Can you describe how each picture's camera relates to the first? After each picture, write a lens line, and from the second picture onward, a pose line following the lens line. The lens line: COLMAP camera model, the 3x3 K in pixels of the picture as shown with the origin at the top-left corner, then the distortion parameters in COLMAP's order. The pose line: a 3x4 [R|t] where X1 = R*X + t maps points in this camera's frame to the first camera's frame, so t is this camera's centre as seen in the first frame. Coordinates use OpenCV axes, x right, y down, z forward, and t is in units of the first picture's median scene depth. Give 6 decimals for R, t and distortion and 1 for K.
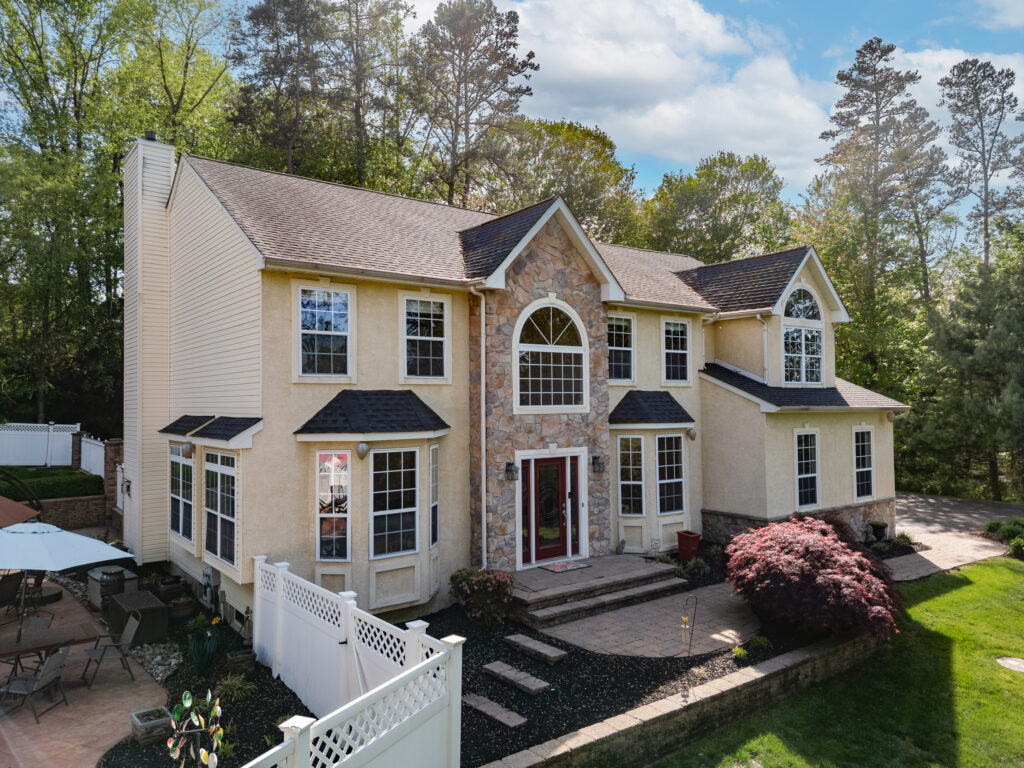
lens RADIAL K [[720.6, 0, 516.7], [0, 720.6, 379.4], [0, 0, 1]] dist [0.077683, -0.085227]
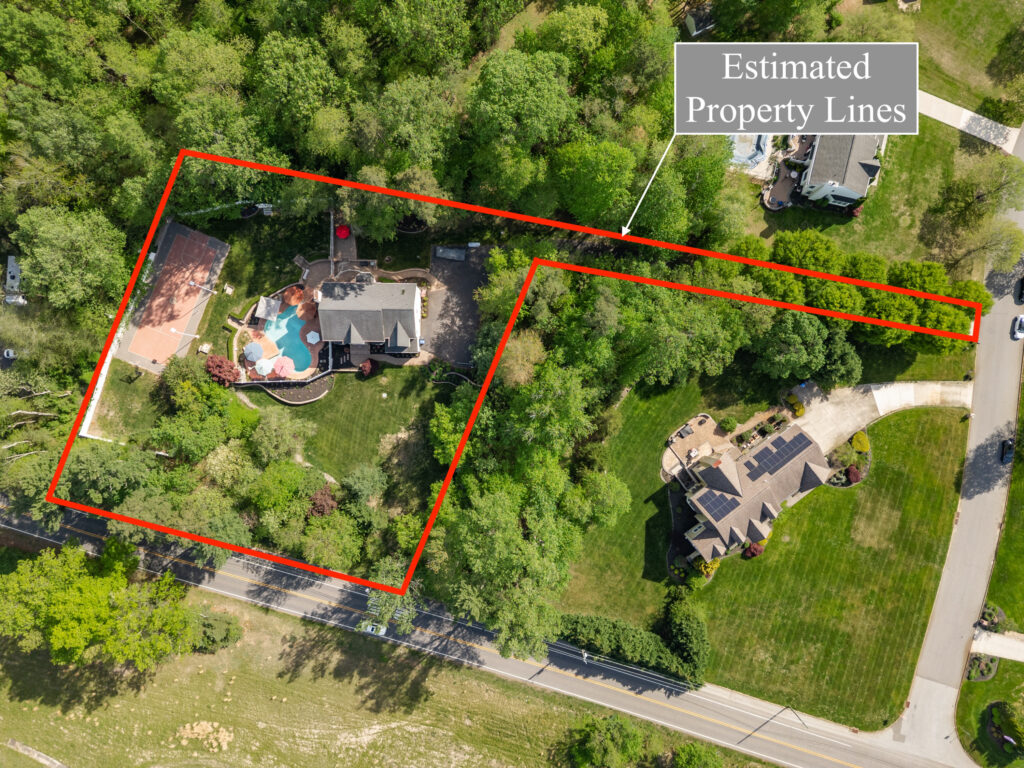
lens RADIAL K [[716.6, 0, 514.5], [0, 716.6, 381.0], [0, 0, 1]] dist [0.089654, -0.090966]
pose [[0.793662, 0.608320, -0.006899, 2.059224], [0.007272, 0.001854, 0.999972, -9.362169], [0.608315, -0.793690, -0.002953, 1.906006]]
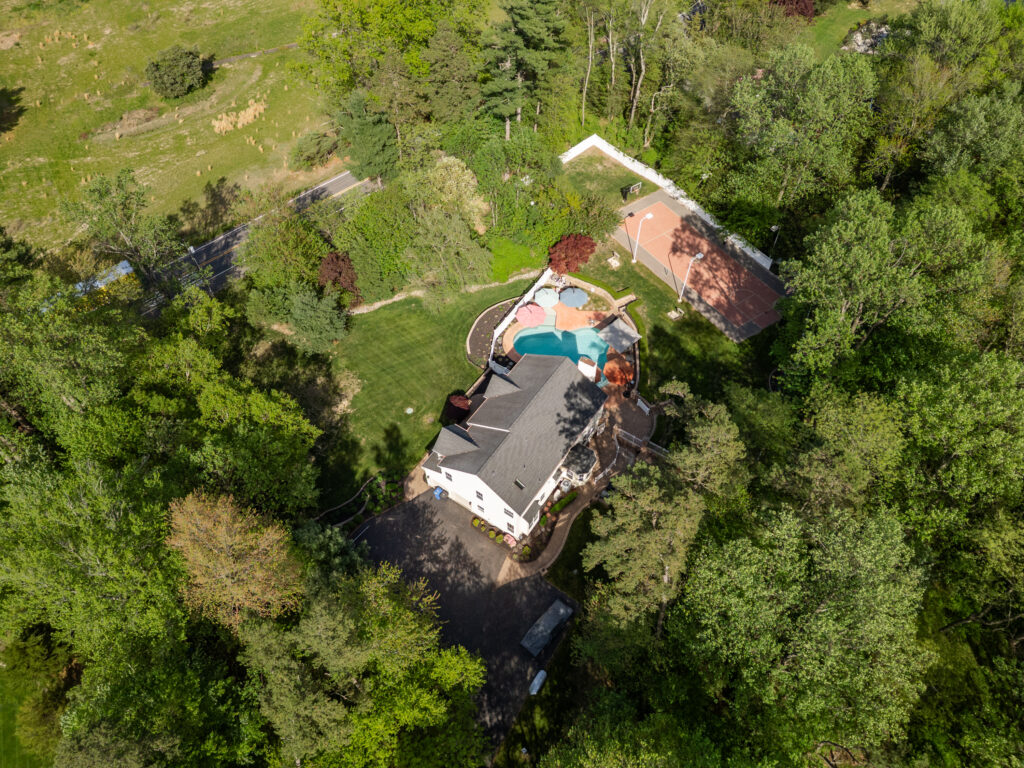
lens RADIAL K [[716.6, 0, 514.5], [0, 716.6, 381.0], [0, 0, 1]] dist [0.089654, -0.090966]
pose [[-0.945740, 0.275007, -0.173053, 0.852417], [0.035206, 0.616186, 0.786813, -4.448515], [0.323012, 0.738028, -0.592434, 4.280934]]
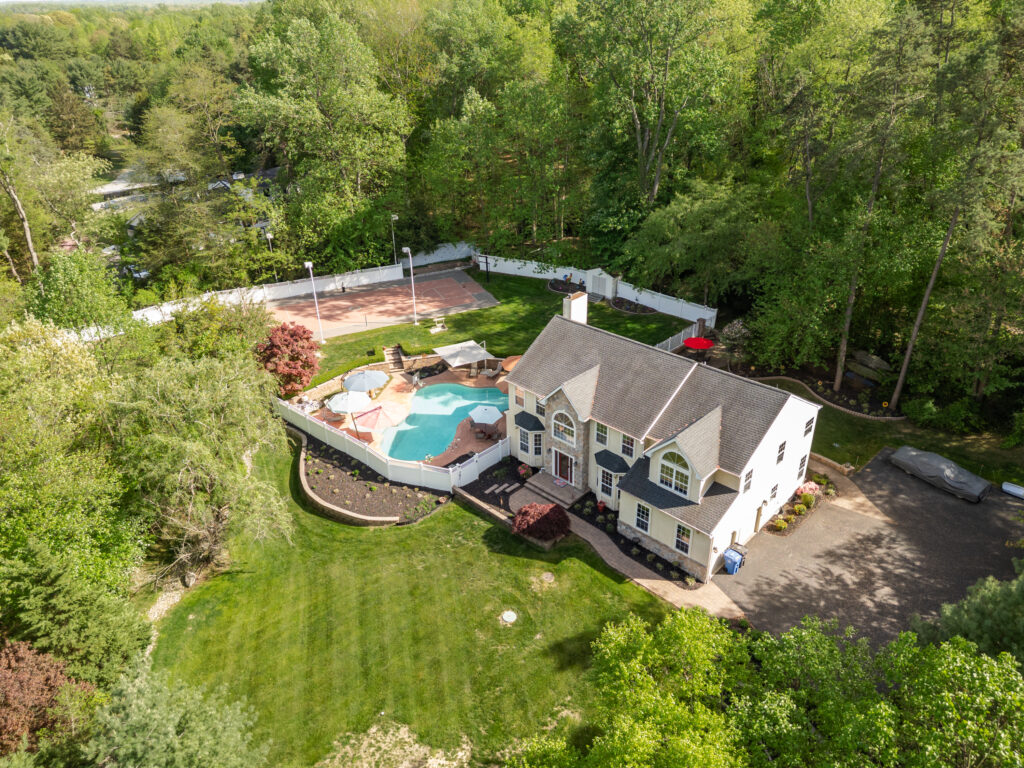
lens RADIAL K [[716.6, 0, 514.5], [0, 716.6, 381.0], [0, 0, 1]] dist [0.089654, -0.090966]
pose [[0.151233, 0.469187, -0.870053, 2.694439], [0.046650, 0.875809, 0.480399, -1.755748], [0.987397, -0.113240, 0.110564, 0.467151]]
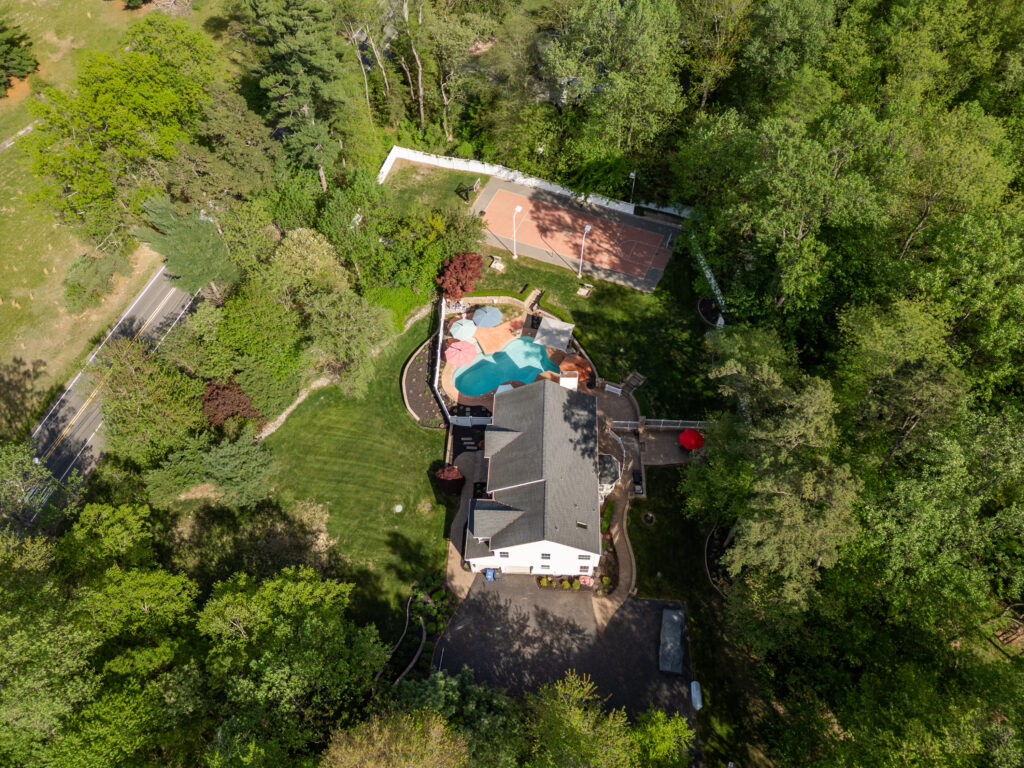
lens RADIAL K [[716.6, 0, 514.5], [0, 716.6, 381.0], [0, 0, 1]] dist [0.089654, -0.090966]
pose [[-0.635191, 0.654507, -0.410065, 1.742124], [0.047749, 0.563190, 0.824946, -4.547297], [0.770878, 0.504418, -0.388985, 2.915766]]
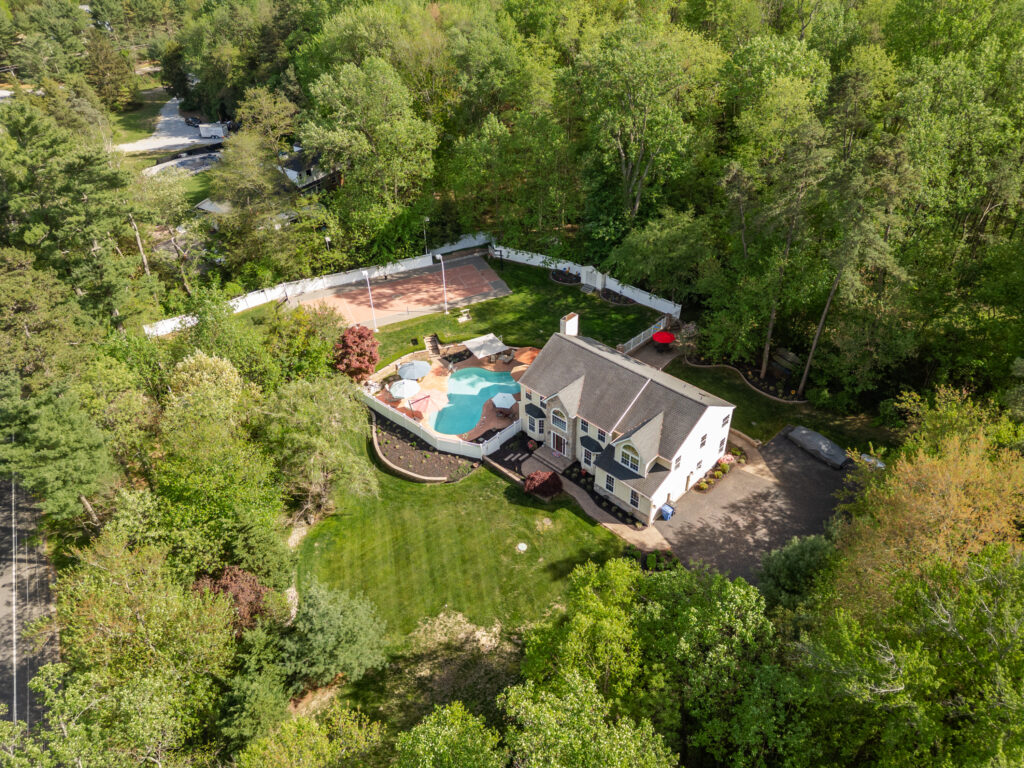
lens RADIAL K [[716.6, 0, 514.5], [0, 716.6, 381.0], [0, 0, 1]] dist [0.089654, -0.090966]
pose [[0.145150, 0.590076, -0.794192, 3.540958], [0.051312, 0.797124, 0.601632, -3.030536], [0.988078, -0.128078, 0.085425, 0.363343]]
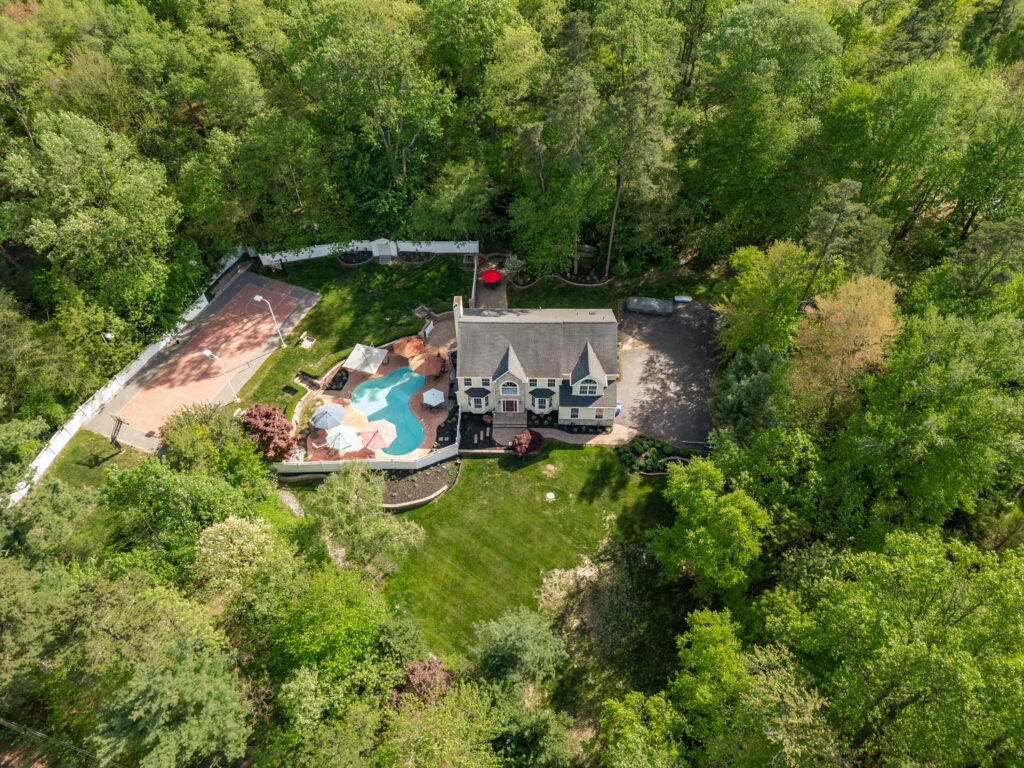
lens RADIAL K [[716.6, 0, 514.5], [0, 716.6, 381.0], [0, 0, 1]] dist [0.089654, -0.090966]
pose [[0.782877, 0.468140, -0.409816, 2.248077], [0.020804, 0.638615, 0.769245, -4.184303], [0.621829, -0.610750, 0.490218, -1.554844]]
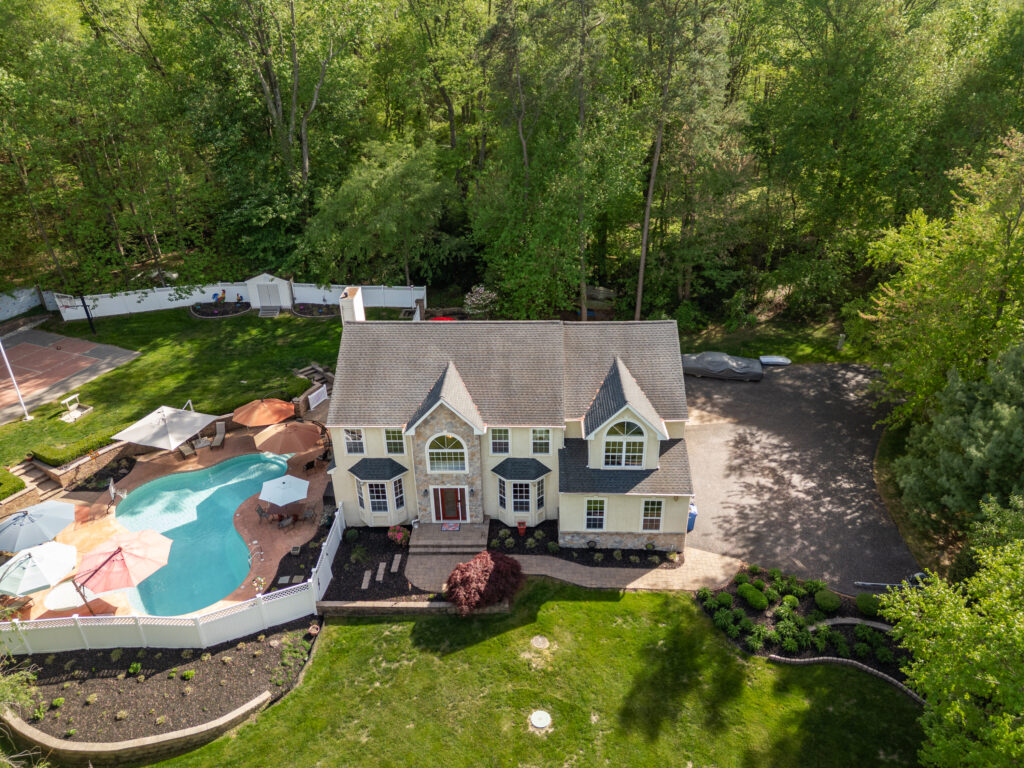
lens RADIAL K [[720.6, 0, 516.7], [0, 720.6, 379.4], [0, 0, 1]] dist [0.077683, -0.085227]
pose [[0.779430, 0.289057, -0.555819, 1.491654], [0.026597, 0.871129, 0.490334, -1.415058], [0.625924, -0.396964, 0.671296, -0.350301]]
